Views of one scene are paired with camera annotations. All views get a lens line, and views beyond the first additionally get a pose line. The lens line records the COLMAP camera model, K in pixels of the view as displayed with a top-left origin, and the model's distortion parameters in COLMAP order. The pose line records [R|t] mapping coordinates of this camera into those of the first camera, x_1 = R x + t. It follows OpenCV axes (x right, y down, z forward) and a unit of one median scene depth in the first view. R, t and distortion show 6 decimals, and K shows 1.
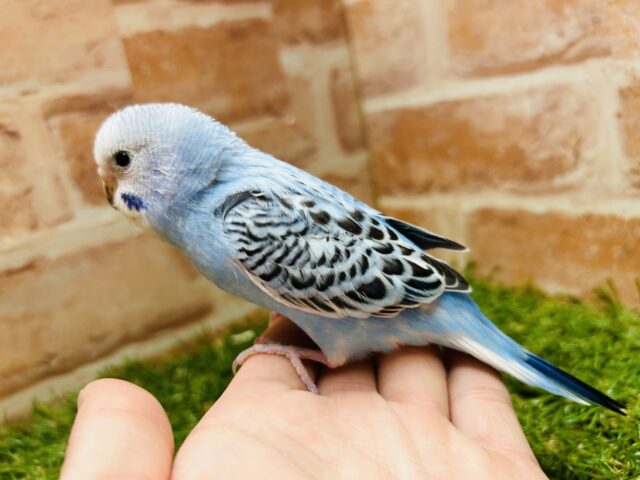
lens RADIAL K [[510.1, 0, 311.1], [0, 510.1, 239.1], [0, 0, 1]] dist [-0.075912, 0.033909]
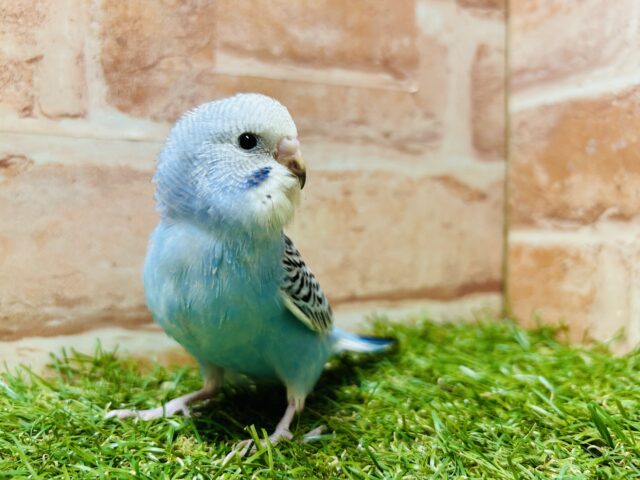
lens RADIAL K [[510.1, 0, 311.1], [0, 510.1, 239.1], [0, 0, 1]] dist [-0.075912, 0.033909]
pose [[0.965298, 0.200561, -0.167256, -0.020559], [-0.228445, 0.958832, -0.168683, 0.152573], [0.126539, 0.201038, 0.971376, 0.367551]]
